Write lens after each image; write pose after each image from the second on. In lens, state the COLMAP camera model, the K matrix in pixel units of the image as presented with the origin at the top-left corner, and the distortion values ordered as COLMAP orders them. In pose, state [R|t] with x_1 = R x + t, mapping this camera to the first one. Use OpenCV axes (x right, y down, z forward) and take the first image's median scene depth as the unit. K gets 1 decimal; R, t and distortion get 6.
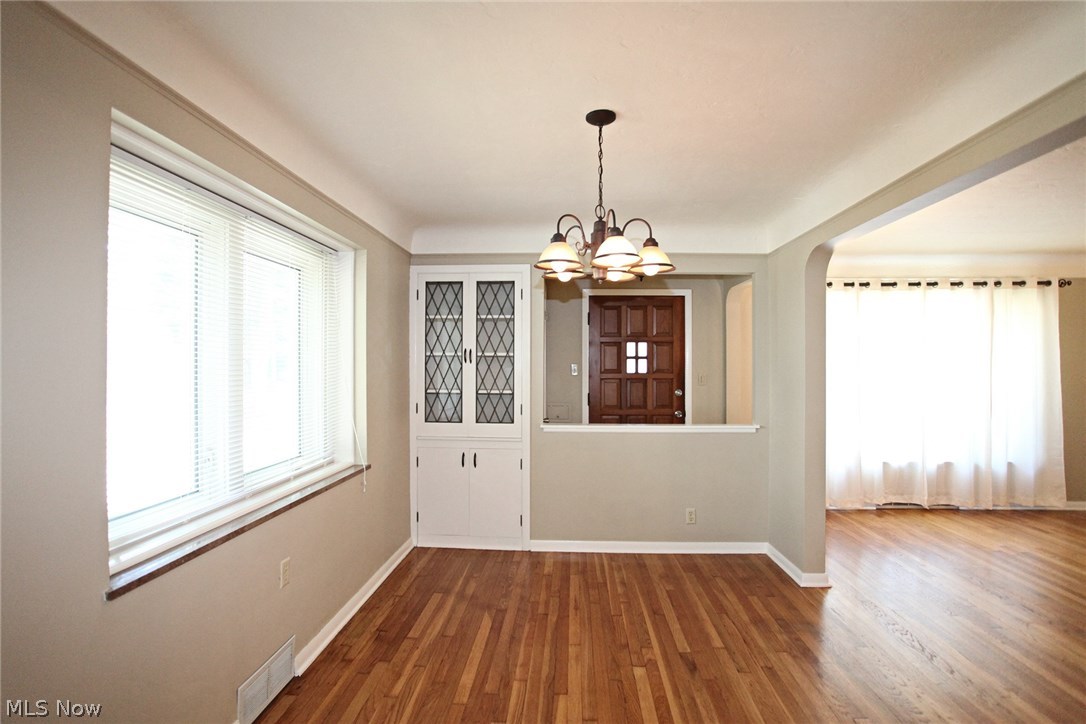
lens RADIAL K [[547.8, 0, 543.6], [0, 547.8, 364.9], [0, 0, 1]] dist [-0.023058, 0.009319]
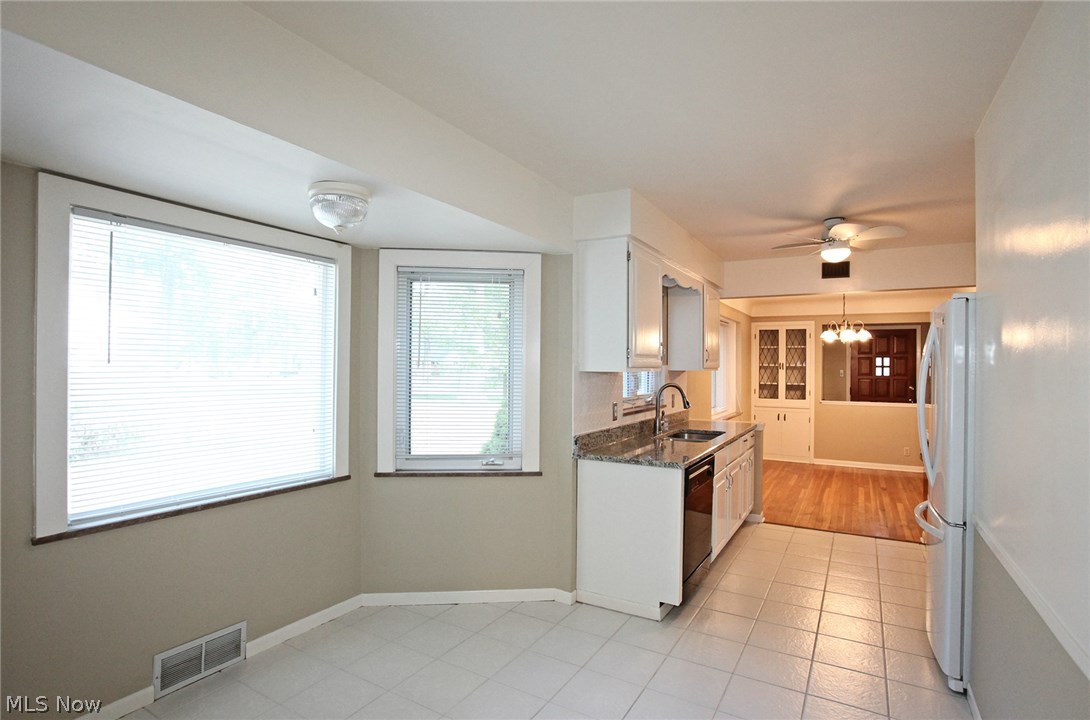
lens RADIAL K [[549.8, 0, 552.8], [0, 549.8, 363.1], [0, 0, 1]] dist [-0.023058, 0.009319]
pose [[0.895693, 0.005049, -0.444645, 0.006922], [-0.004234, 0.999987, 0.002825, -0.030071], [0.444654, -0.000647, 0.895702, -1.207648]]
